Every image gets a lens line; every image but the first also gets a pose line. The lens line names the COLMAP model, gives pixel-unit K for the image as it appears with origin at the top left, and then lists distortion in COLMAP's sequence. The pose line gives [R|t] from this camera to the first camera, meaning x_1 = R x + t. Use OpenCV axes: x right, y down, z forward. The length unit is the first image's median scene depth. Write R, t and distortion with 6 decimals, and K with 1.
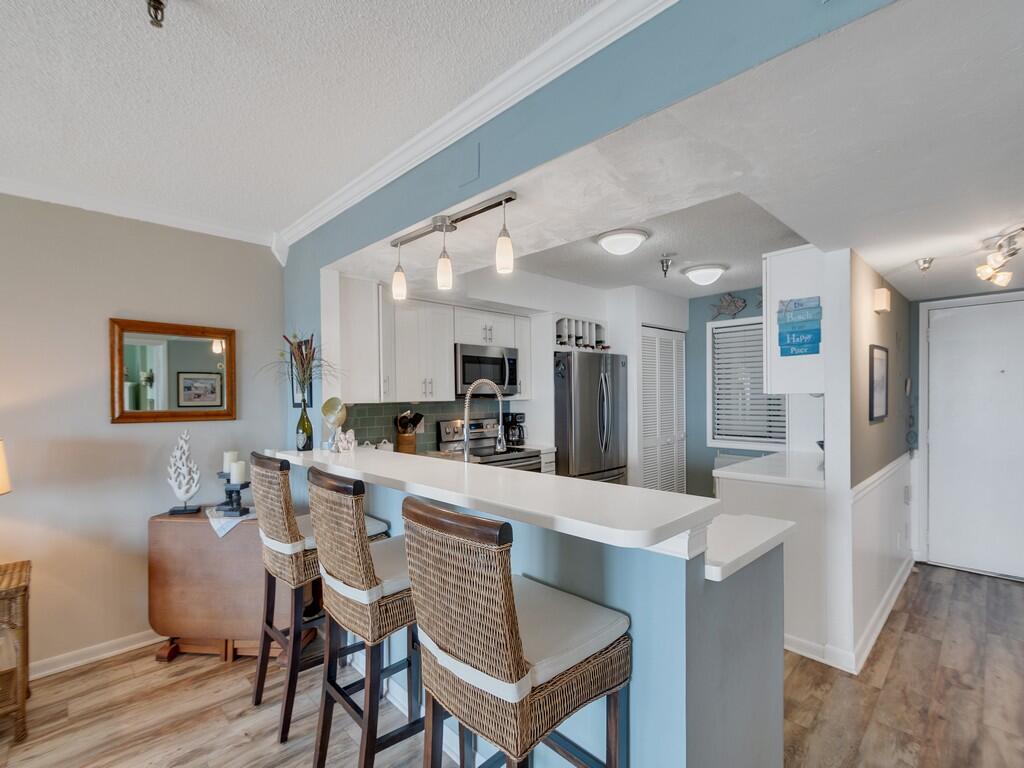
lens RADIAL K [[475.1, 0, 491.7], [0, 475.1, 407.1], [0, 0, 1]] dist [-0.013319, 0.000010]
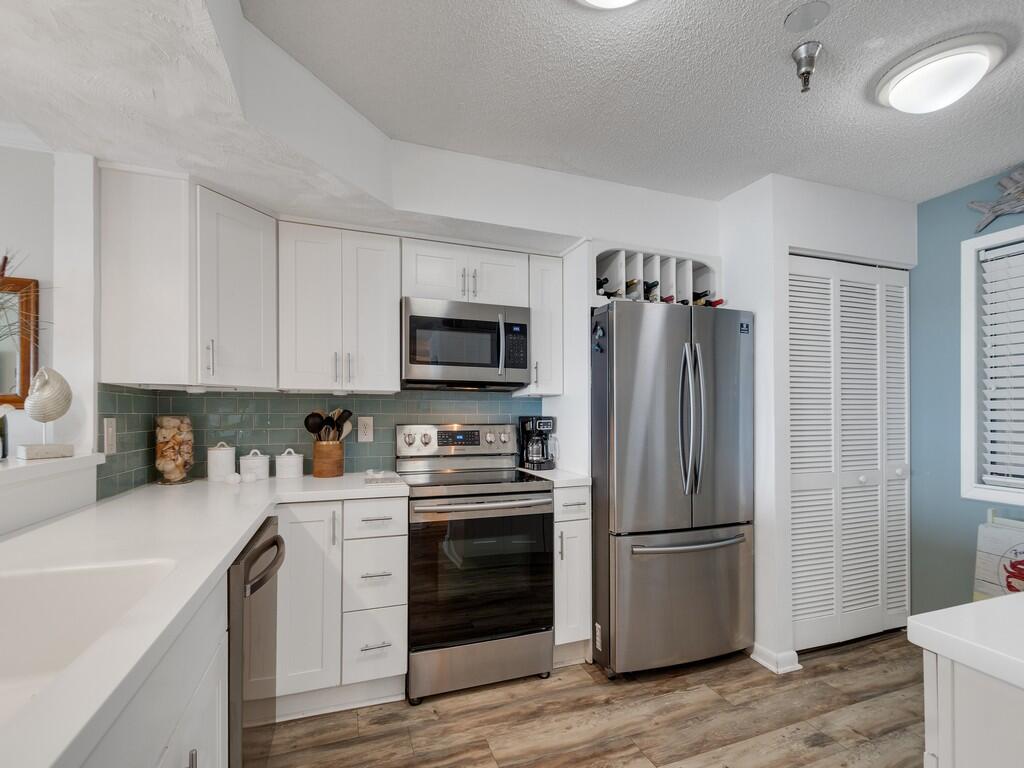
lens RADIAL K [[454.2, 0, 492.0], [0, 454.2, 411.1], [0, 0, 1]] dist [0.000013, -0.000004]
pose [[0.915829, 0.013627, -0.401338, 0.249466], [-0.023795, 0.999510, -0.020360, 0.020135], [0.400864, 0.028196, 0.915704, 0.474989]]
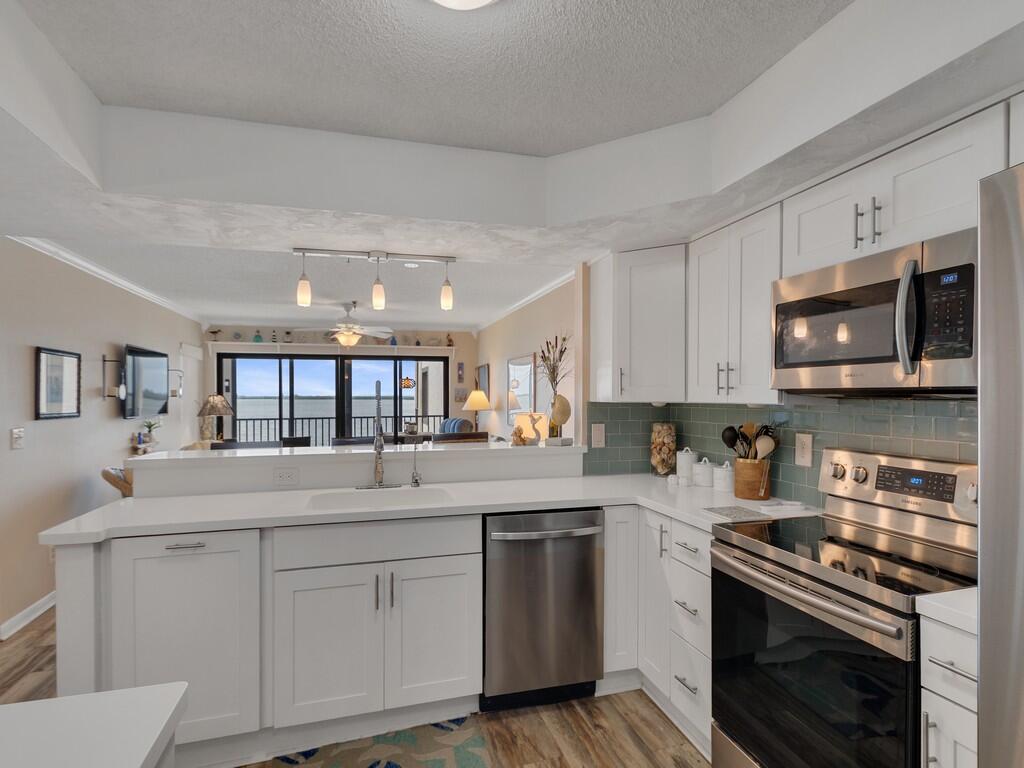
lens RADIAL K [[501.2, 0, 508.8], [0, 501.2, 398.8], [0, 0, 1]] dist [0.002459, 0.000463]
pose [[-0.437849, 0.018727, -0.898853, 0.458535], [-0.014561, 0.999504, 0.027917, -0.028092], [0.898930, 0.025312, -0.437360, 0.920248]]
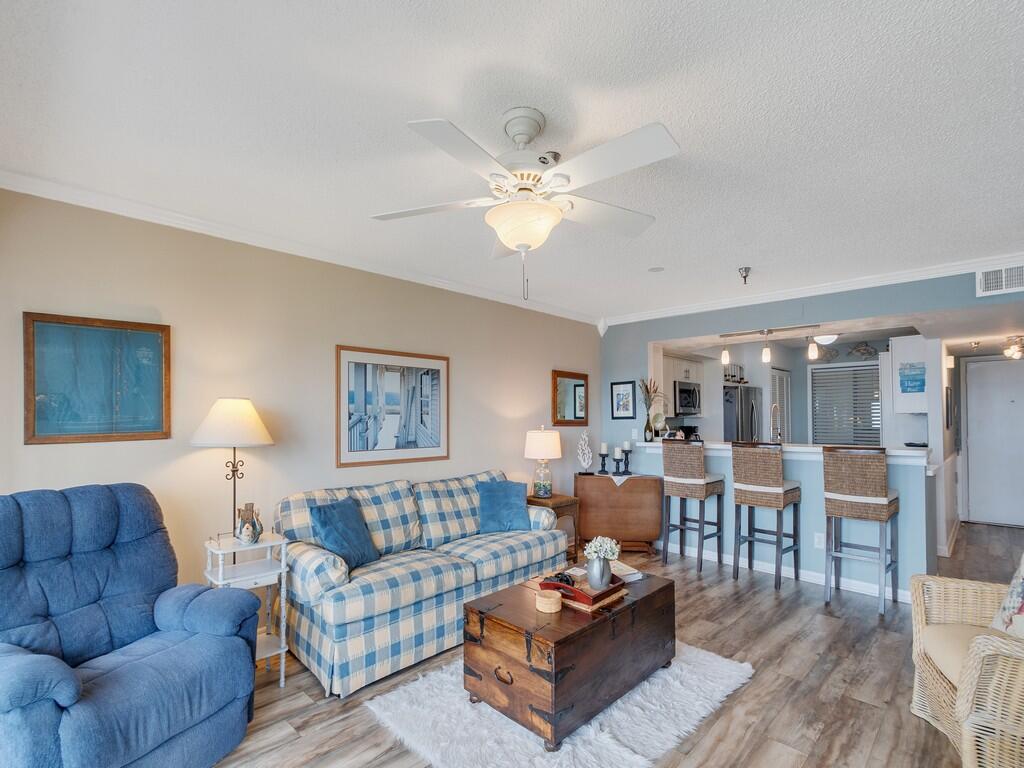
lens RADIAL K [[475.9, 0, 490.2], [0, 475.9, 416.9], [0, 0, 1]] dist [0.000371, -0.011043]
pose [[0.999916, 0.007628, 0.010499, -0.654692], [-0.007326, 0.999568, -0.028480, 0.033506], [-0.010712, 0.028400, 0.999539, -0.537538]]
